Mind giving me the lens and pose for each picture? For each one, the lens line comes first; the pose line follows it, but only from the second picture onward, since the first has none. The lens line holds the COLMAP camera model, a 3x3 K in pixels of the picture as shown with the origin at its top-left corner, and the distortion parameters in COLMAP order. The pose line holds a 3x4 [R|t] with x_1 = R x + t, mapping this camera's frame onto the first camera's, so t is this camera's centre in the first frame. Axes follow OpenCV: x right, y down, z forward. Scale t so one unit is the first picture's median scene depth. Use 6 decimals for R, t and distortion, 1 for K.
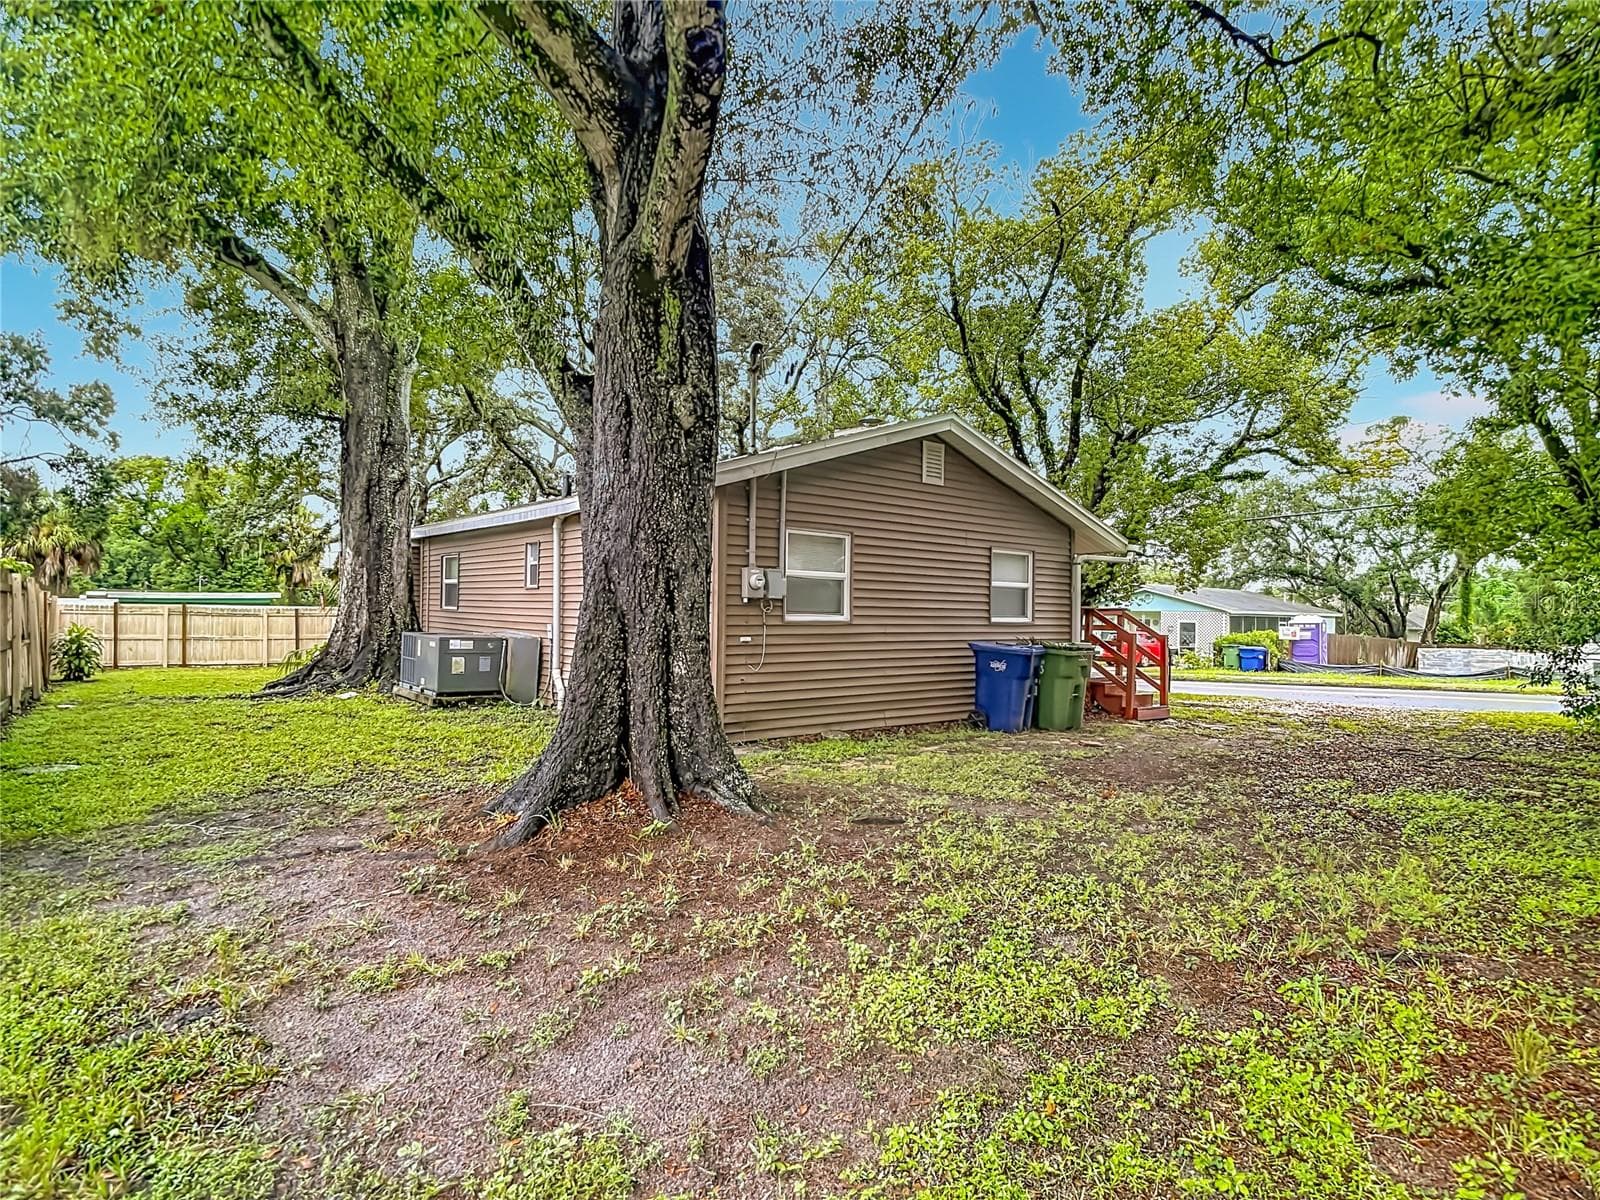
lens RADIAL K [[835.6, 0, 845.9], [0, 835.6, 601.9], [0, 0, 1]] dist [-0.039000, 0.001214]
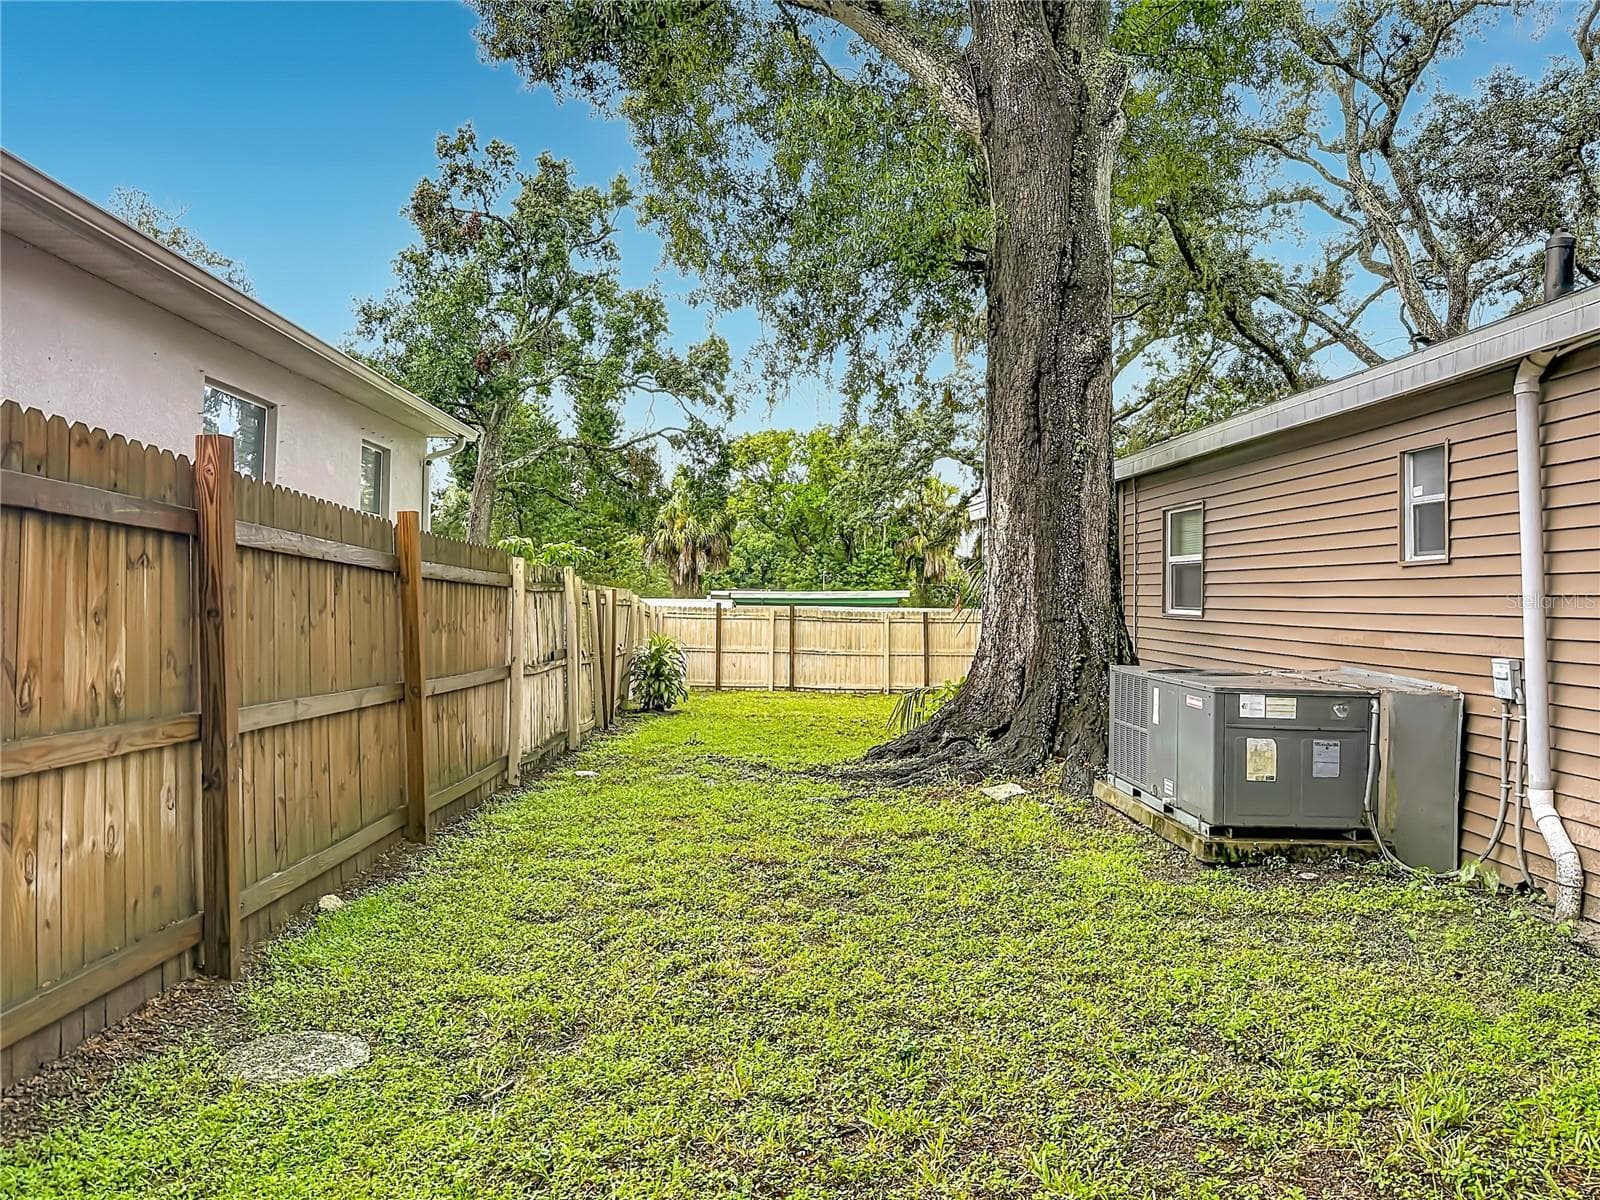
lens RADIAL K [[1144.9, 0, 755.2], [0, 1144.9, 596.2], [0, 0, 1]] dist [0.088593, -0.134201]
pose [[0.737259, -0.006674, -0.675578, -0.136340], [0.003166, 0.999974, -0.006423, 0.000658], [0.675603, 0.002597, 0.737261, 0.214356]]
